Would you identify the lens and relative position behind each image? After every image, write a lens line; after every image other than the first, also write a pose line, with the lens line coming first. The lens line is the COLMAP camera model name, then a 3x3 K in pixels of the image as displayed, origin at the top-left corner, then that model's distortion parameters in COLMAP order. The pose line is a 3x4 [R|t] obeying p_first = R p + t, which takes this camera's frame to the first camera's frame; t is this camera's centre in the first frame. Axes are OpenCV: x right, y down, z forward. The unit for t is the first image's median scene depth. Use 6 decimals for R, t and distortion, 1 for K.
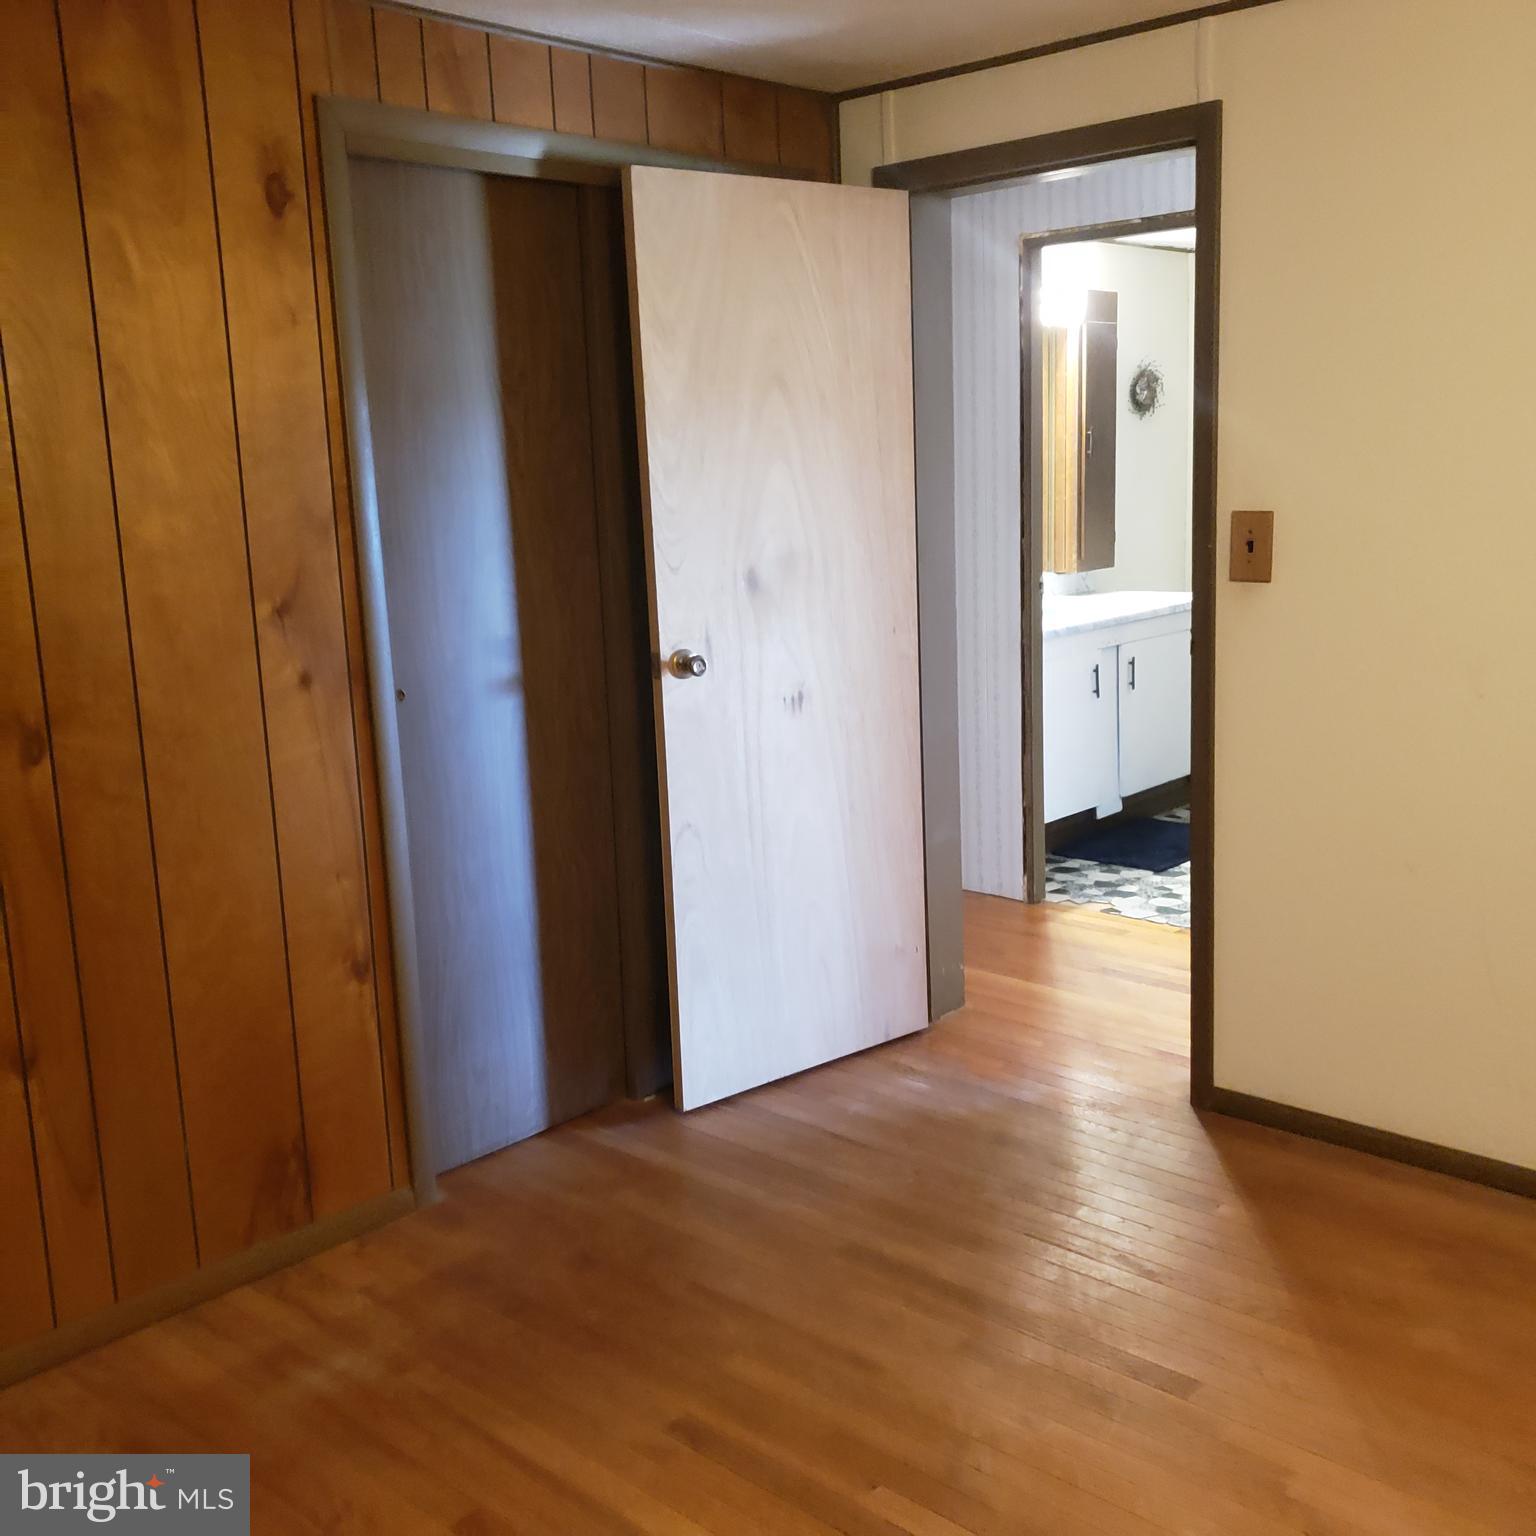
lens RADIAL K [[1605.5, 0, 766.0], [0, 1605.5, 766.6], [0, 0, 1]] dist [0.002101, 0.000000]
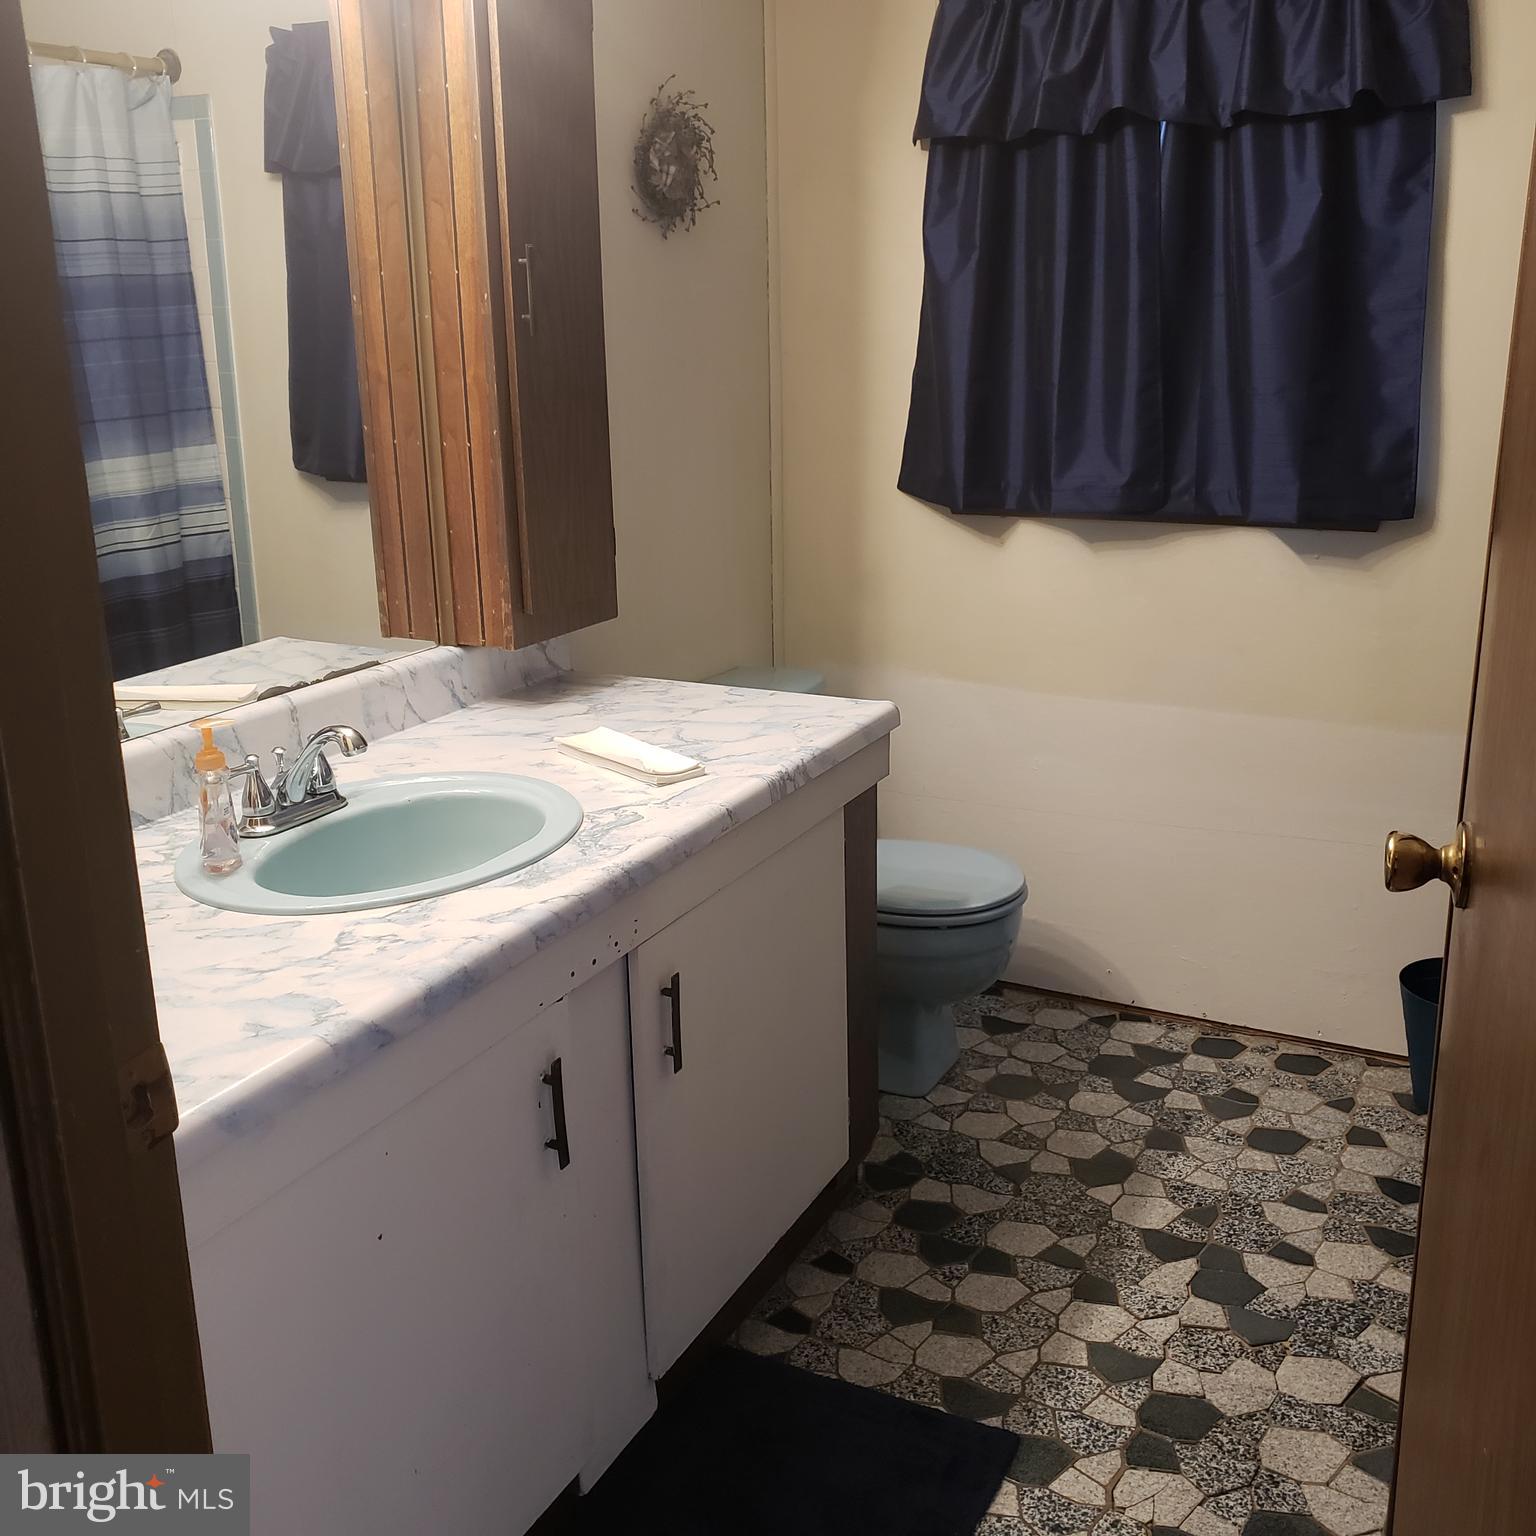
lens RADIAL K [[1605.5, 0, 768.2], [0, 1605.5, 768.4], [0, 0, 1]] dist [0.002101, 0.000000]
pose [[0.958862, -0.059106, 0.277651, 0.144514], [0.038410, 0.996102, 0.079403, -0.119831], [-0.281262, -0.065472, 0.957395, 0.622867]]
